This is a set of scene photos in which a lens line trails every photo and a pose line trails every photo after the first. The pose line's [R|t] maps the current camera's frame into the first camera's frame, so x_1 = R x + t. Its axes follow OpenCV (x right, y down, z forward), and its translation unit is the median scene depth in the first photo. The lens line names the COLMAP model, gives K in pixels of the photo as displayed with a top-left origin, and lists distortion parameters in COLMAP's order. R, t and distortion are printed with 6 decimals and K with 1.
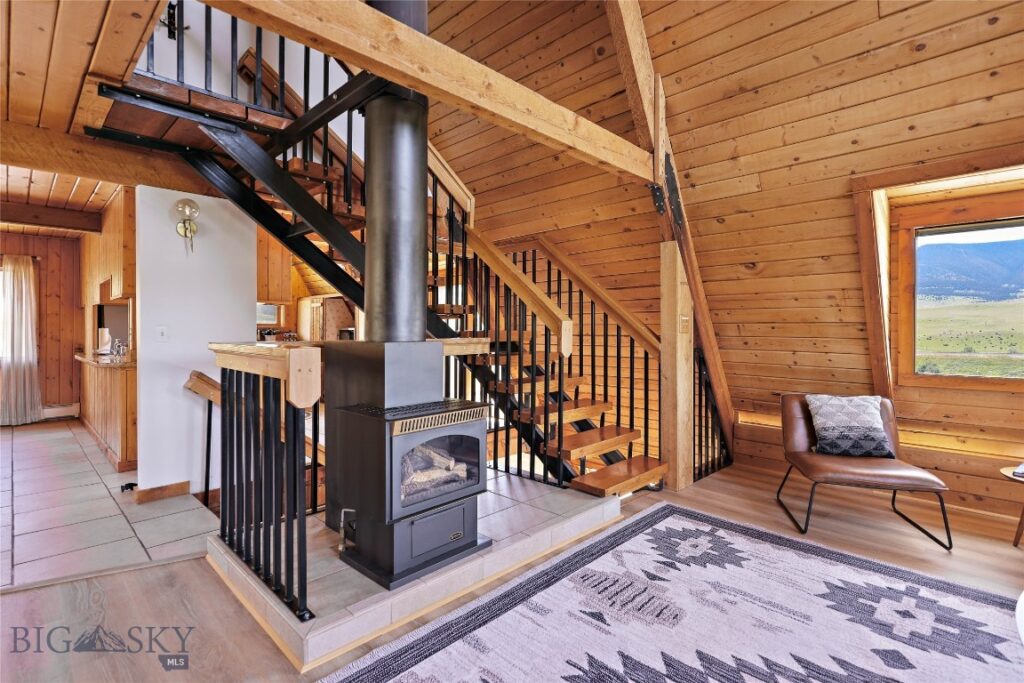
lens RADIAL K [[486.4, 0, 514.9], [0, 486.4, 336.4], [0, 0, 1]] dist [0.009996, -0.003453]
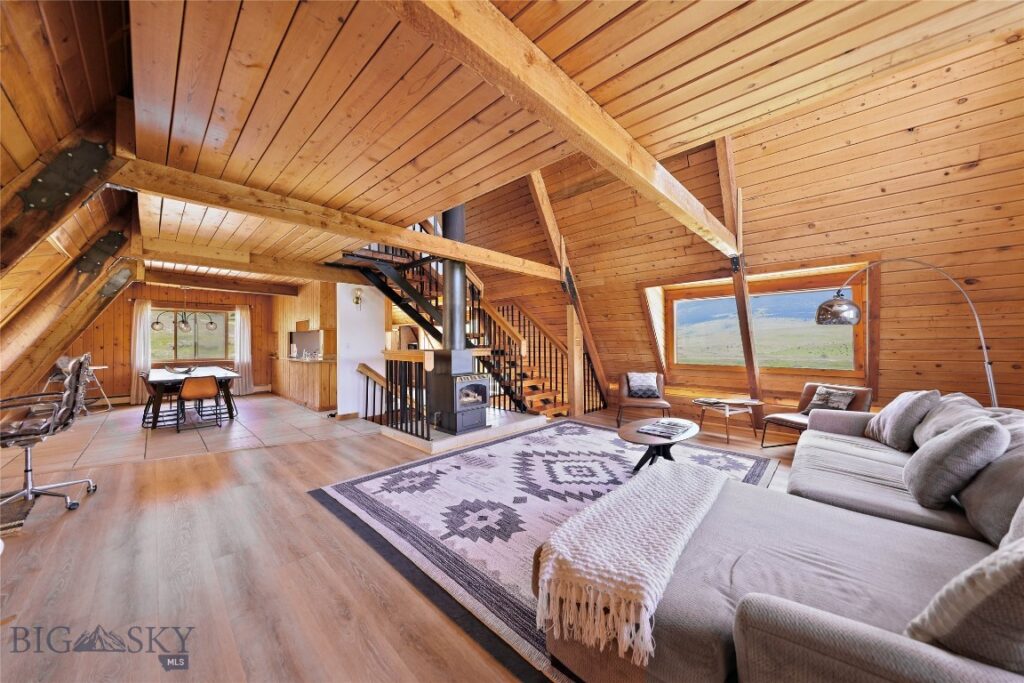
lens RADIAL K [[347.2, 0, 519.3], [0, 347.2, 331.3], [0, 0, 1]] dist [-0.000413, -0.000480]
pose [[0.999650, -0.001468, 0.026429, 0.039124], [0.002686, 0.998932, -0.046129, -0.000979], [-0.026333, 0.046184, 0.998586, -0.636630]]
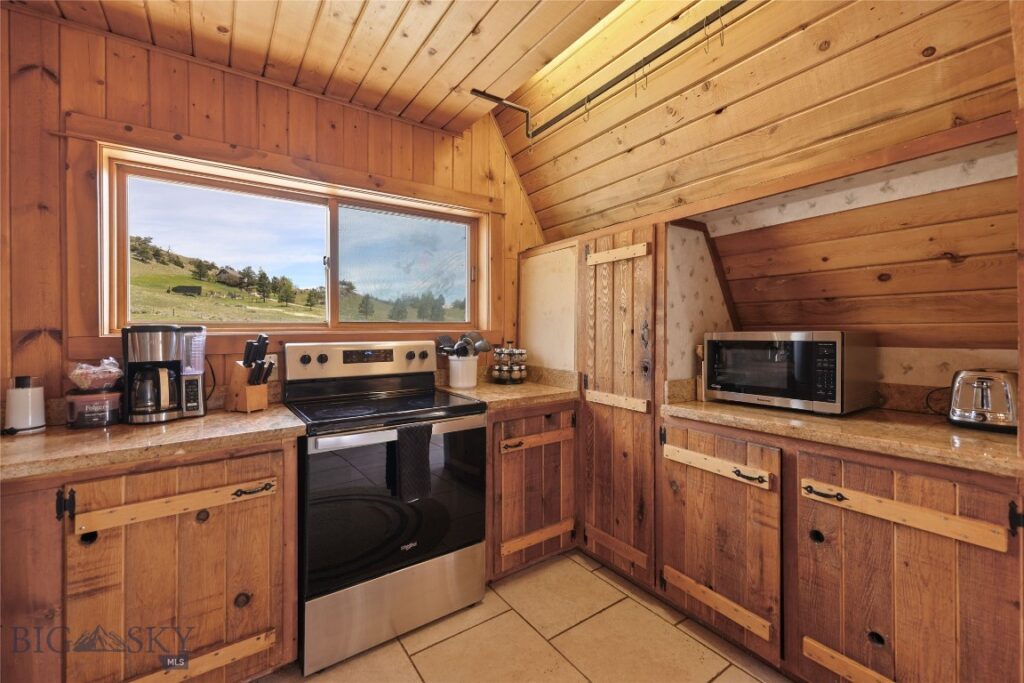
lens RADIAL K [[429.2, 0, 518.0], [0, 429.2, 336.9], [0, 0, 1]] dist [0.021256, -0.000545]
pose [[0.978469, -0.006812, -0.206284, -0.950824], [0.006993, 0.999976, 0.000152, -0.034342], [0.206277, -0.001591, 0.978492, 1.699494]]
